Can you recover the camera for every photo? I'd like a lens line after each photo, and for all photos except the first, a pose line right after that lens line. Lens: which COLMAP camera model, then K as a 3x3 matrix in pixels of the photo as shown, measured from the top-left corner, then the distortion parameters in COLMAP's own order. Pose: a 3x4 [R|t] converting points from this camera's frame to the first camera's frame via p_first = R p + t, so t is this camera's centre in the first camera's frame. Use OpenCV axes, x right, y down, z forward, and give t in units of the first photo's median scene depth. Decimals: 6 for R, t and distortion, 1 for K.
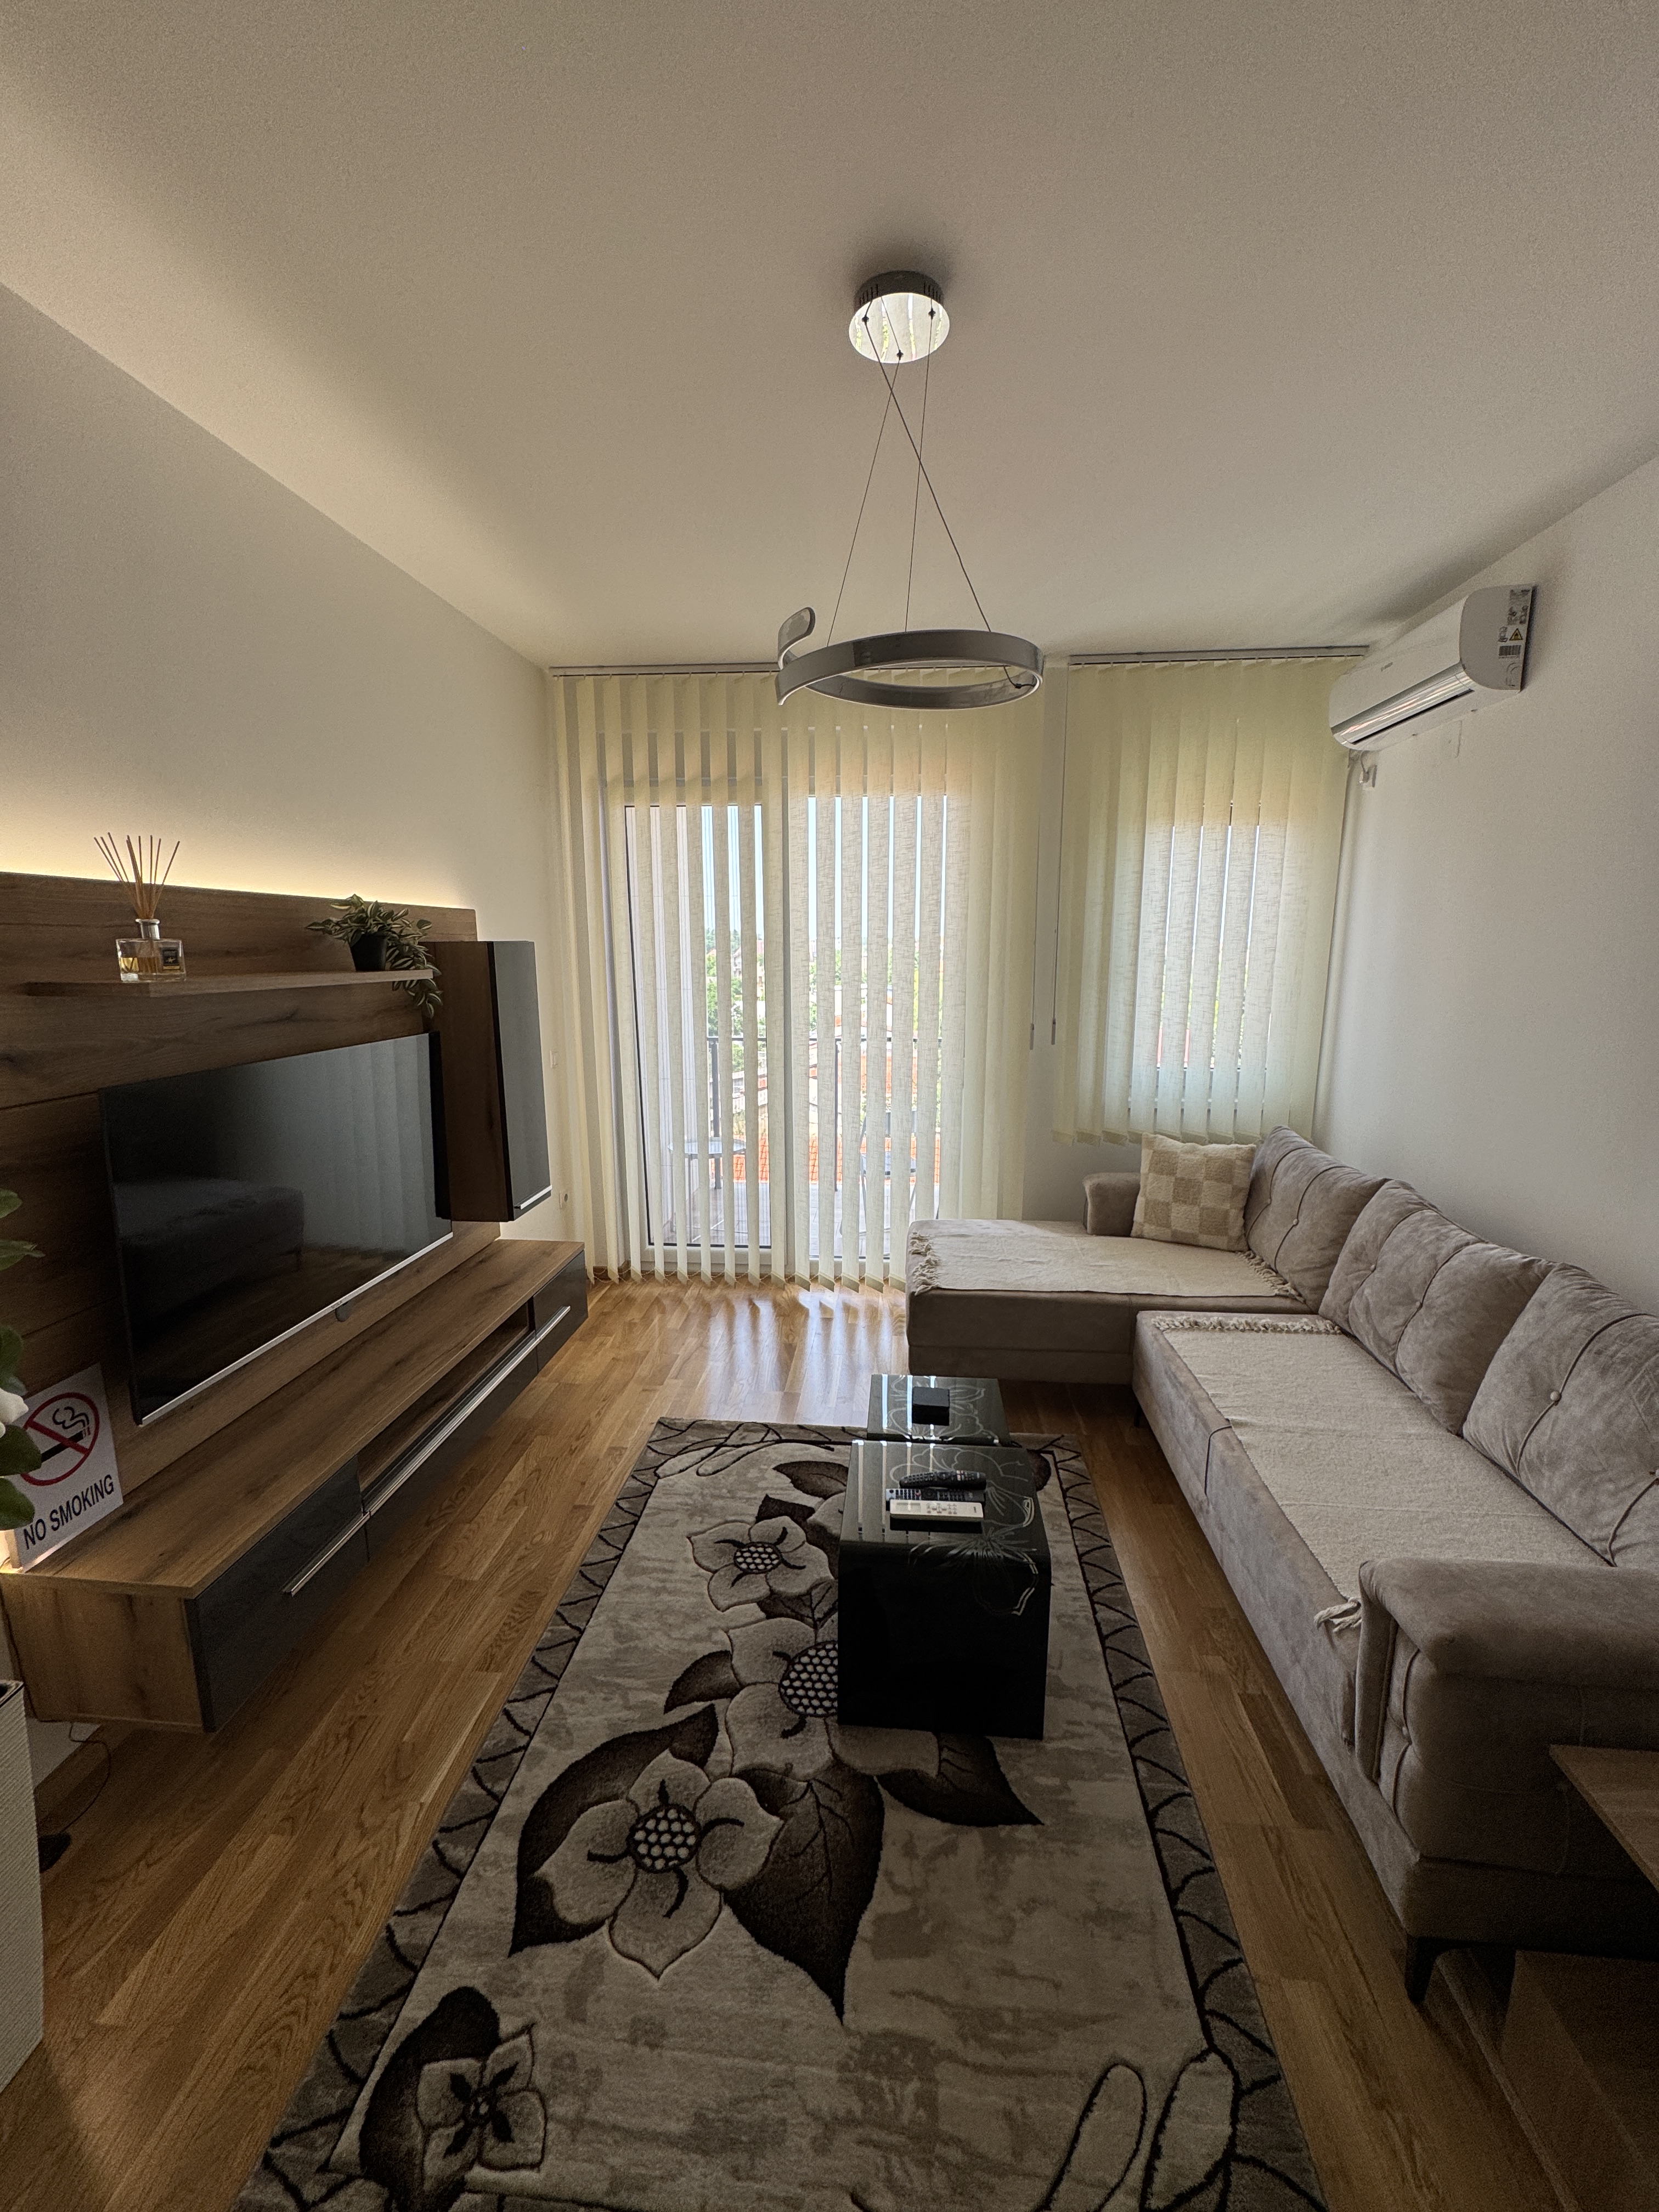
lens RADIAL K [[881.2, 0, 830.0], [0, 881.2, 1103.2], [0, 0, 1]] dist [-0.000647, 0.000131]
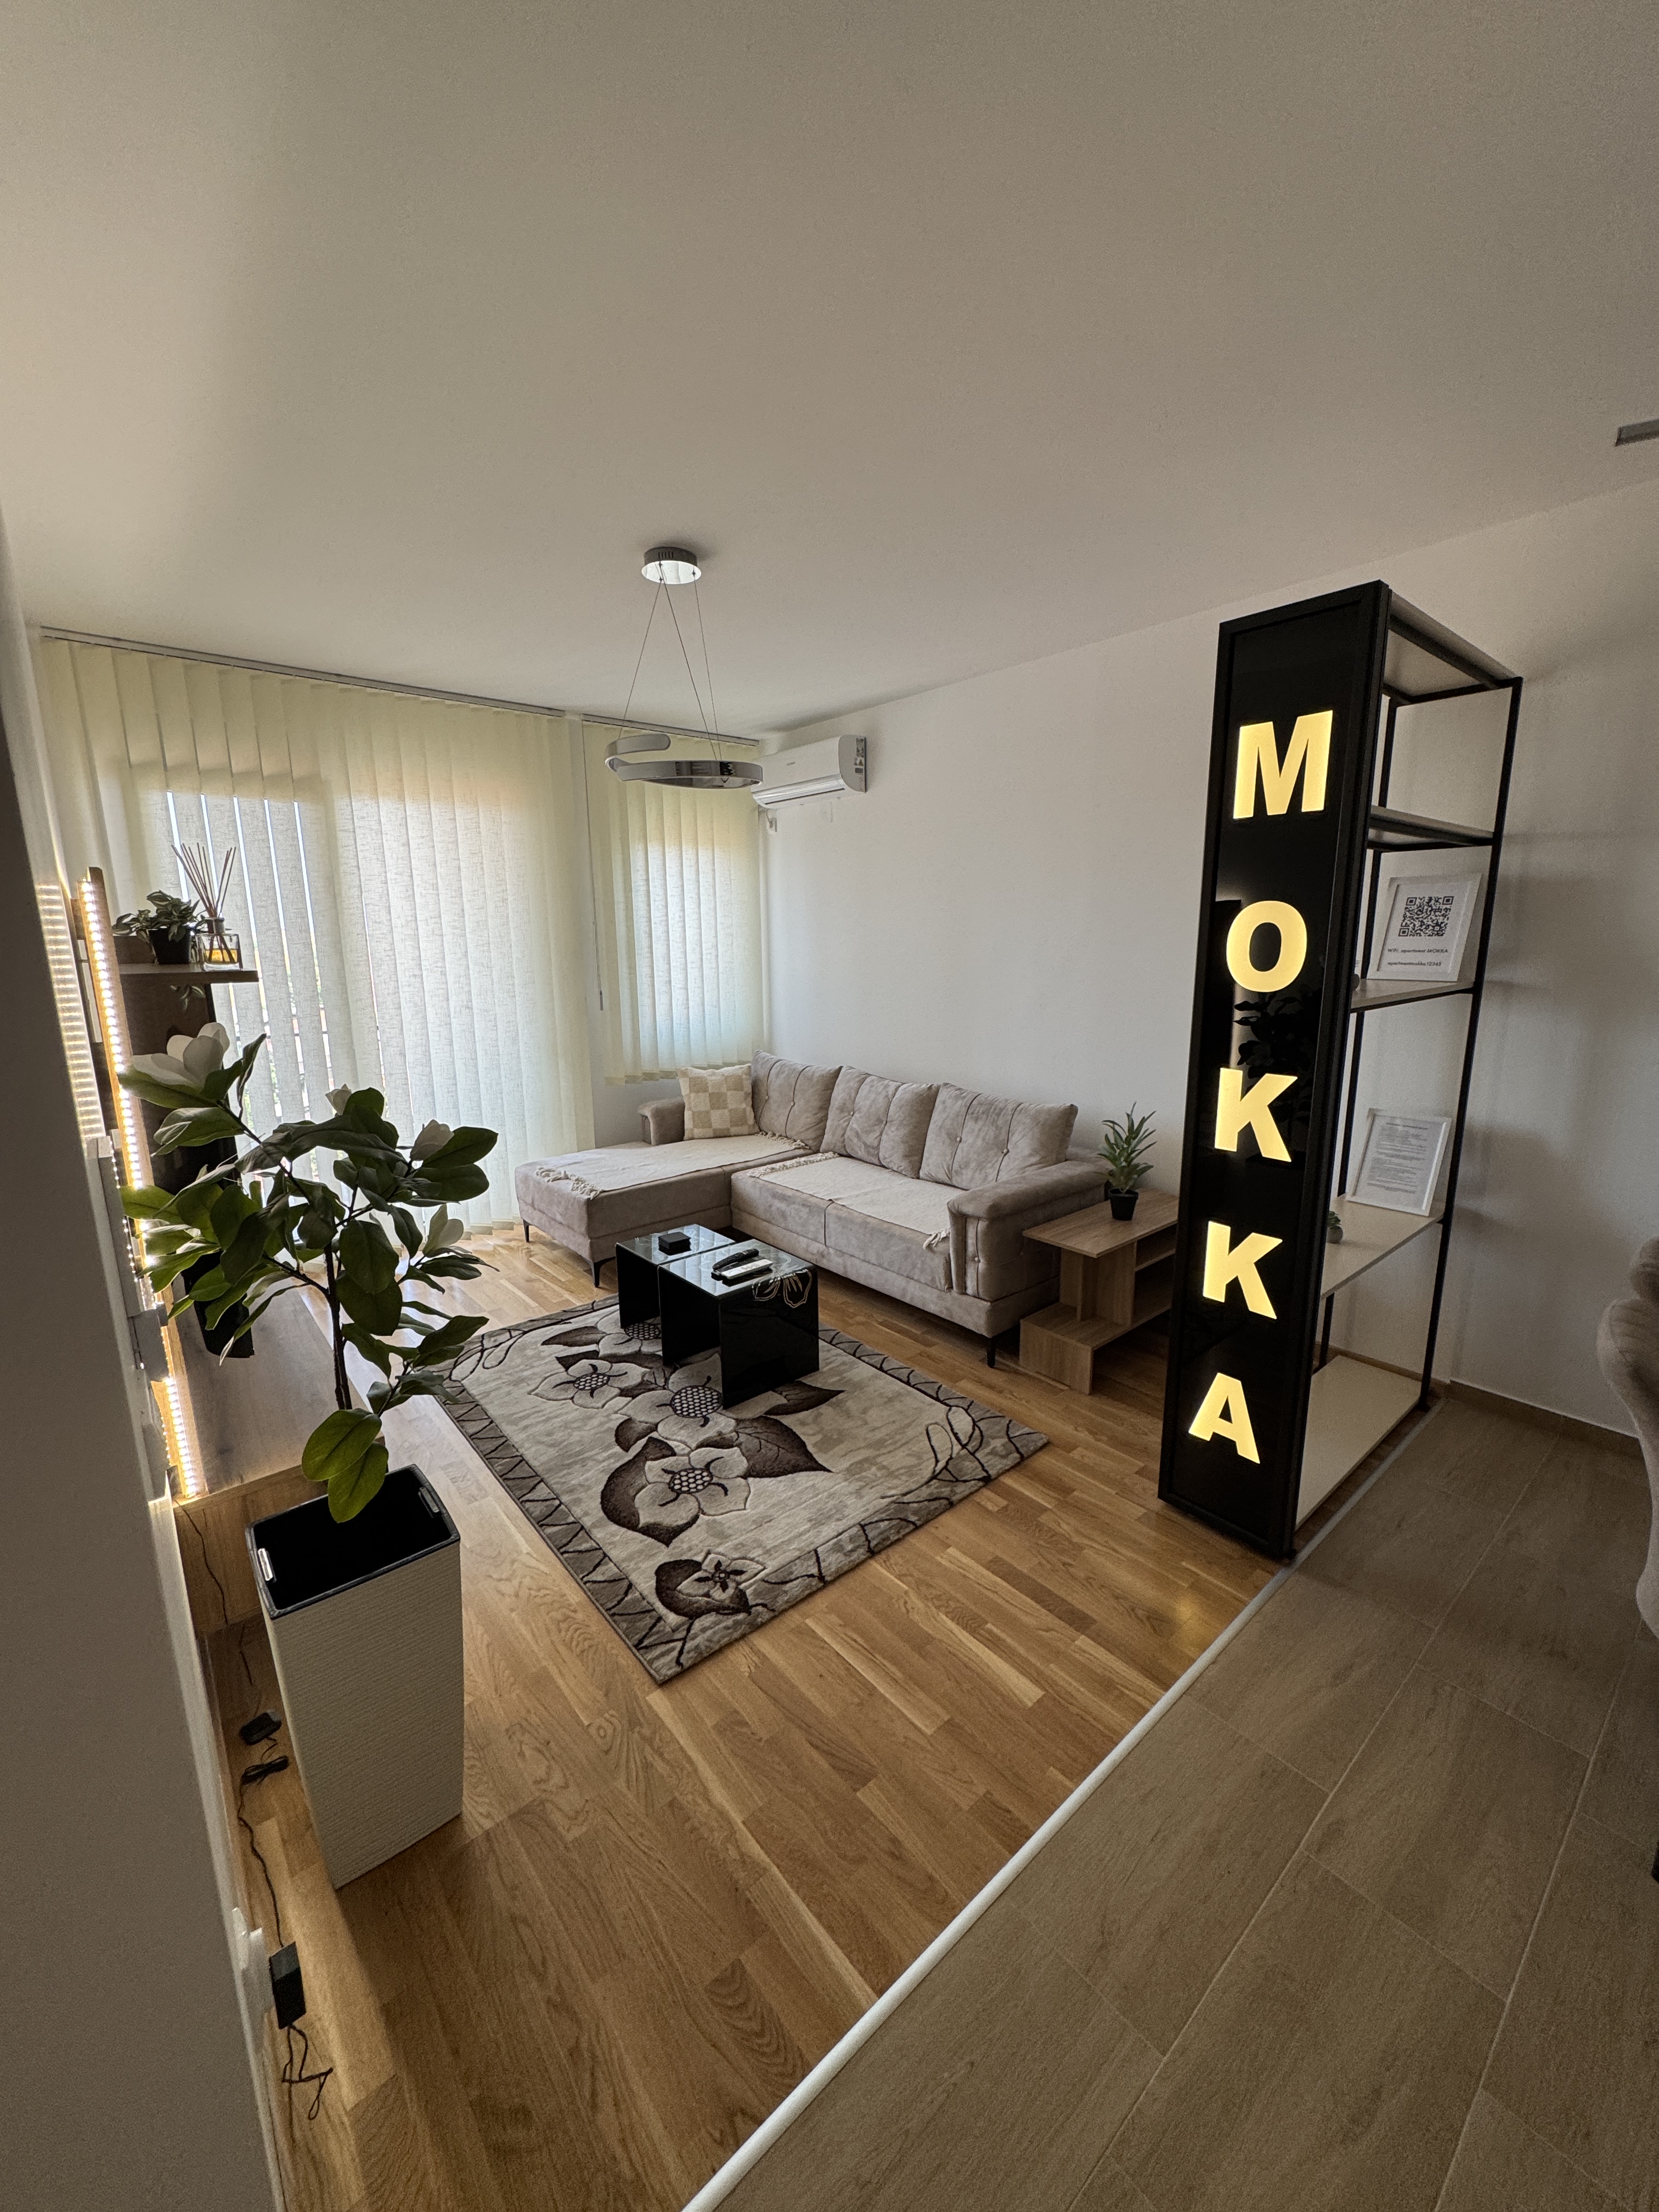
lens RADIAL K [[881.2, 0, 832.0], [0, 881.2, 1104.8], [0, 0, 1]] dist [-0.000647, 0.000131]
pose [[0.702273, -0.147104, 0.696543, -0.784088], [0.137554, 0.988019, 0.069975, 0.048859], [-0.698492, 0.046671, 0.714094, -0.291017]]
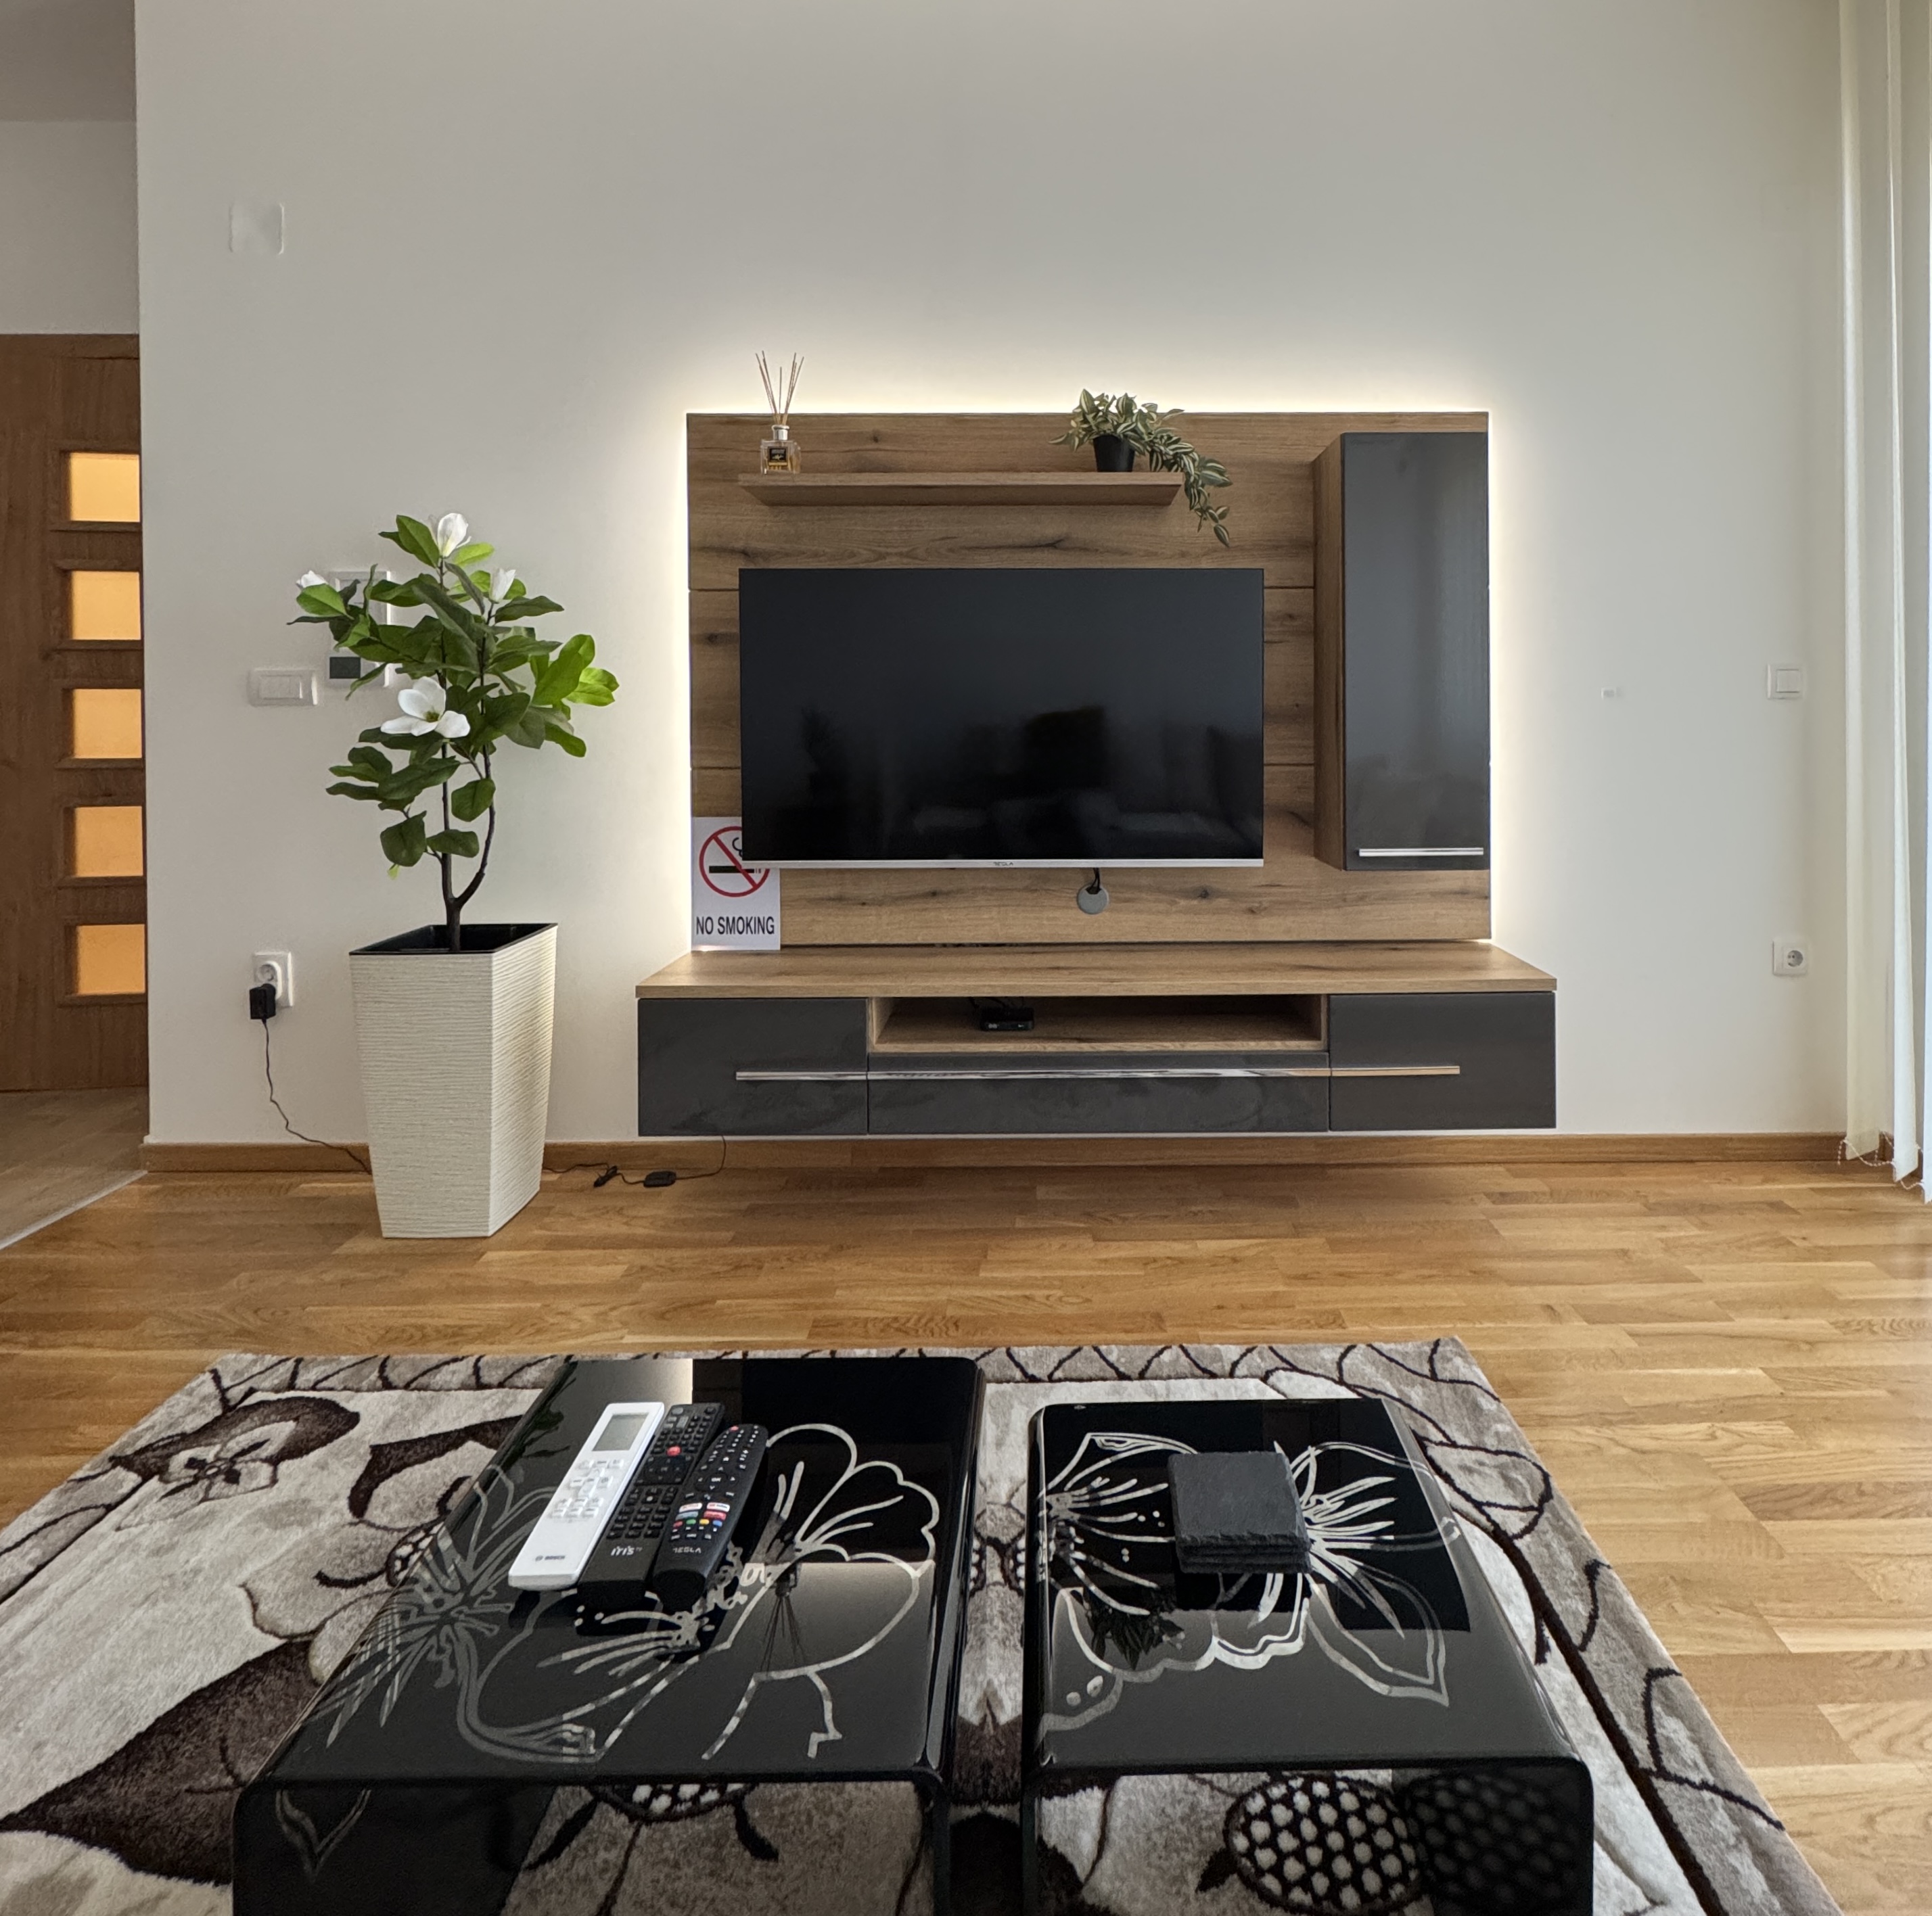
lens RADIAL K [[1096.1, 0, 1068.6], [0, 1096.1, 724.7], [0, 0, 1]] dist [0.001740, -0.000504]
pose [[0.110625, 0.006661, -0.993840, 0.532702], [-0.168951, 0.985549, -0.012200, 0.100610], [0.979397, 0.169259, 0.110152, 0.957865]]
